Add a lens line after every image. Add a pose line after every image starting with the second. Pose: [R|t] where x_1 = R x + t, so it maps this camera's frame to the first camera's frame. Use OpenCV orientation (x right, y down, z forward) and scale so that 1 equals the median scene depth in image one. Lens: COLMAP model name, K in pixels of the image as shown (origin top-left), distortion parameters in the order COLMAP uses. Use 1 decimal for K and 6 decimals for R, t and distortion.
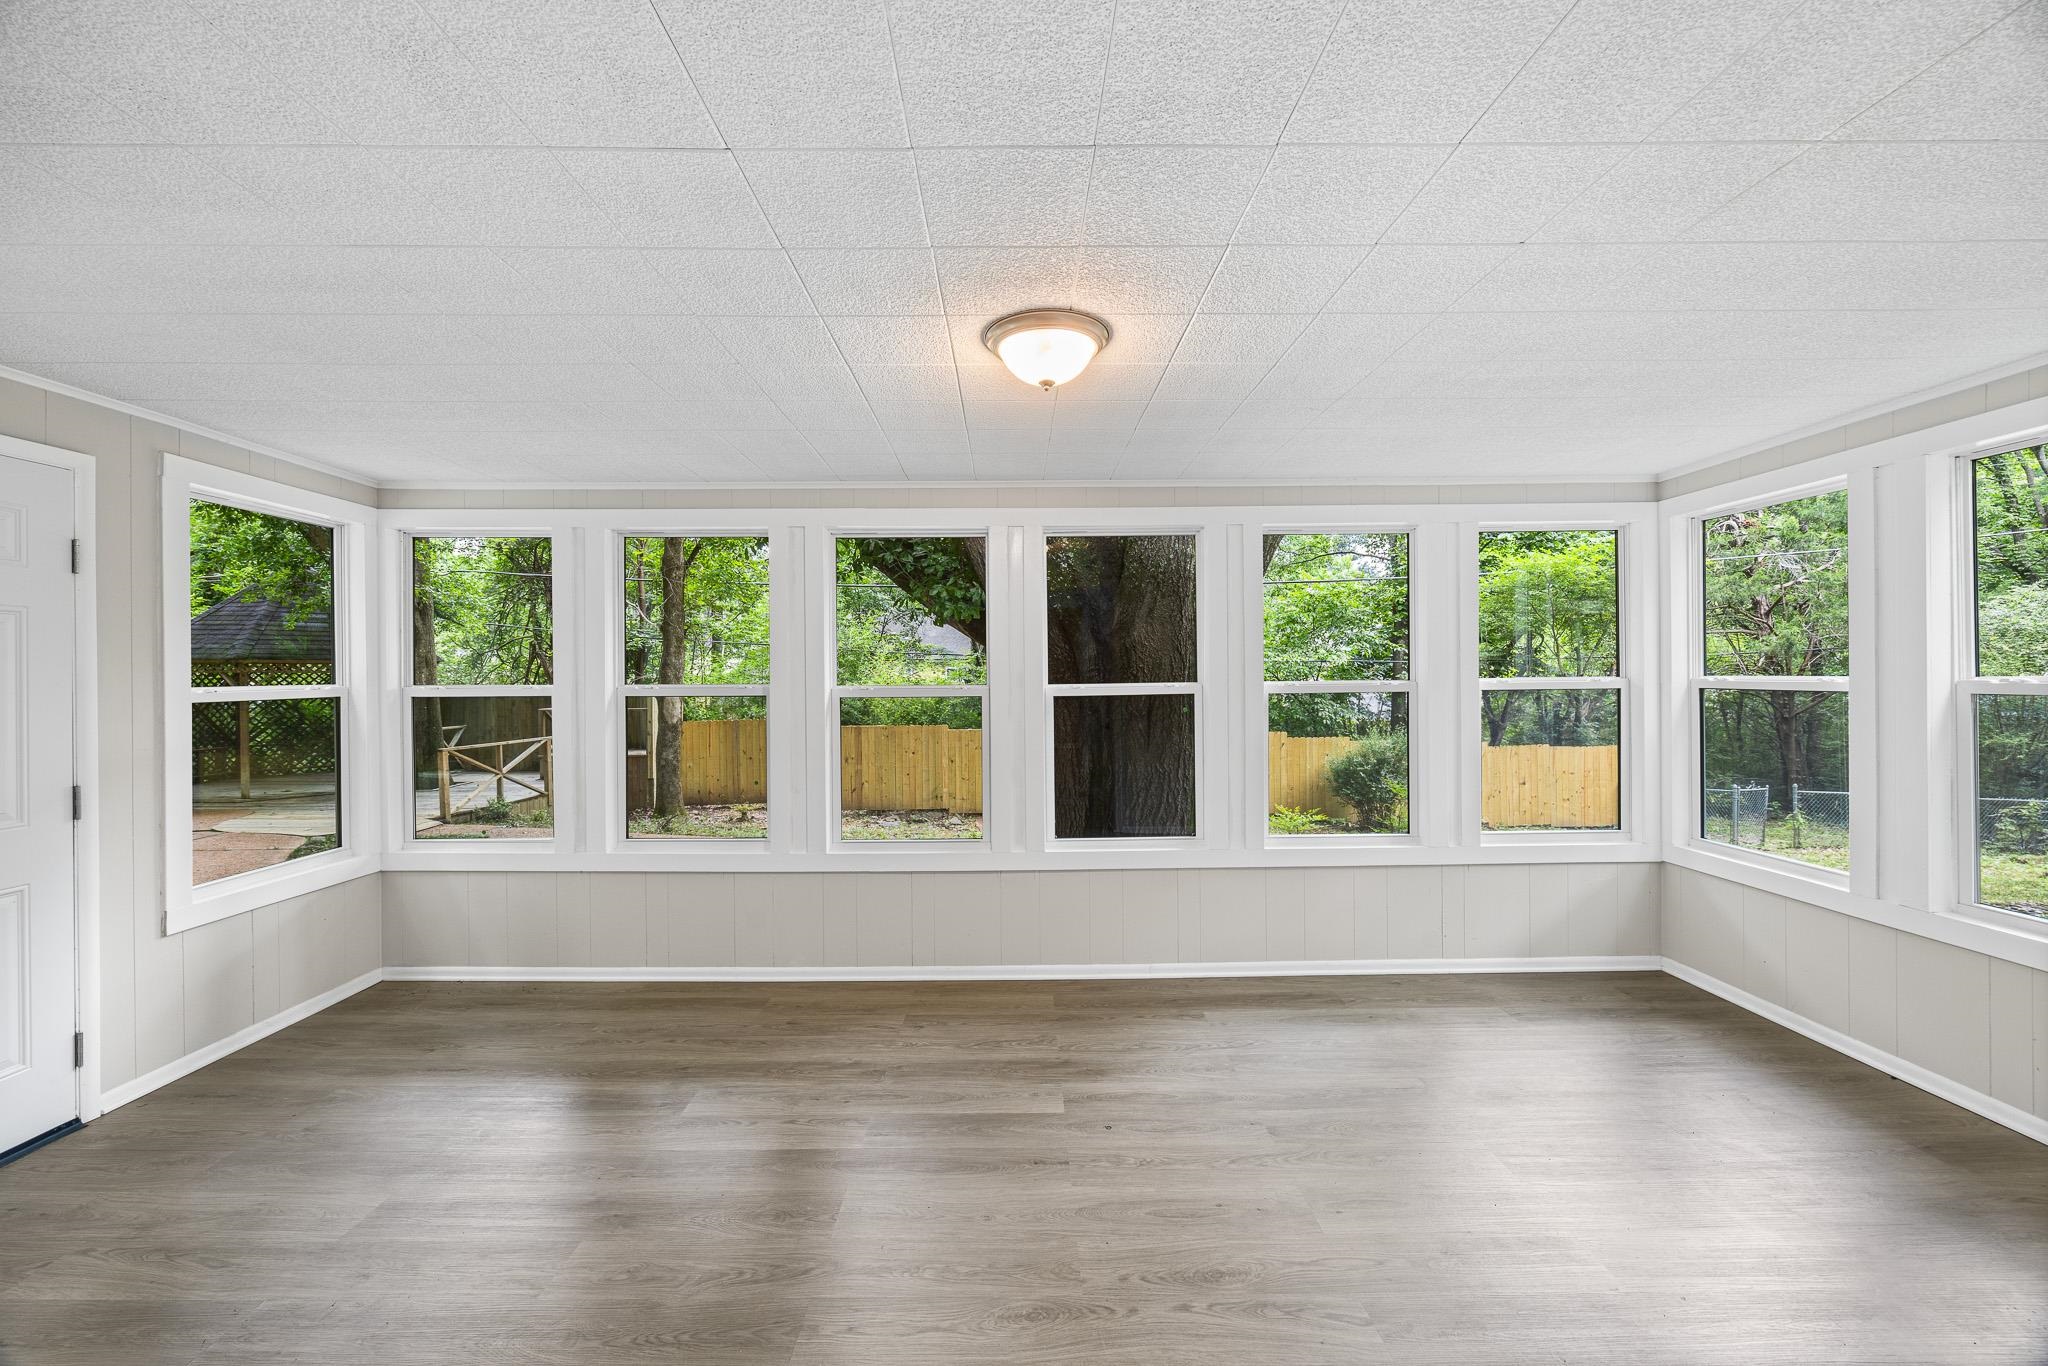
lens RADIAL K [[780.2, 0, 1023.4], [0, 780.2, 675.0], [0, 0, 1]] dist [-0.005505, -0.000183]
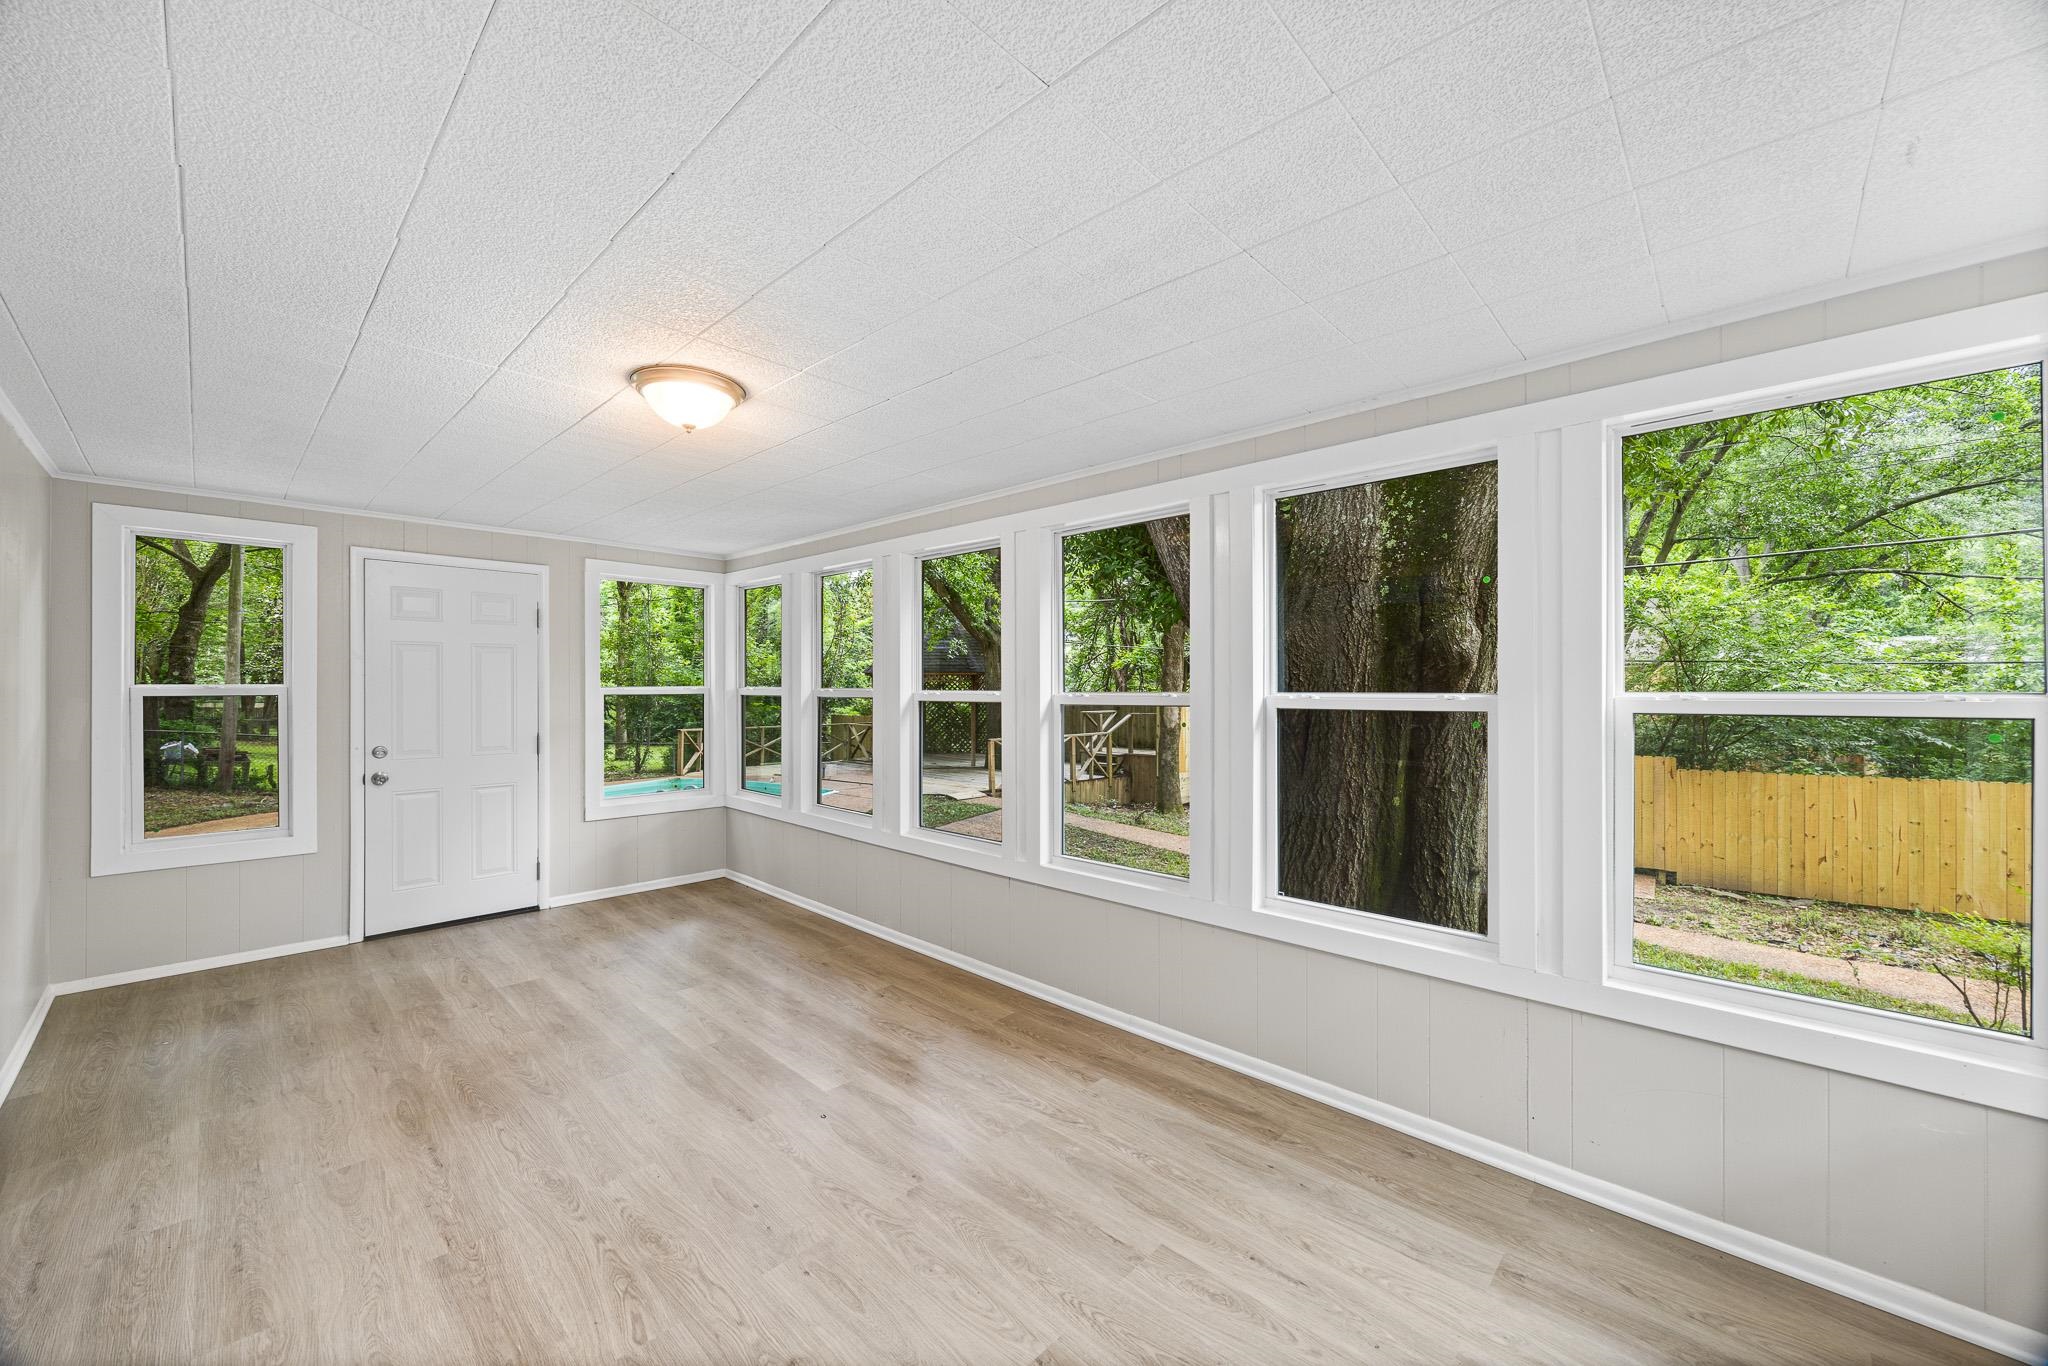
lens RADIAL K [[780.2, 0, 1023.3], [0, 780.2, 686.1], [0, 0, 1]] dist [-0.005505, -0.000183]
pose [[0.716018, 0.008245, -0.698033, 0.756585], [-0.006338, 0.999966, 0.005310, -0.000562], [0.698053, 0.000622, 0.716046, 0.326653]]
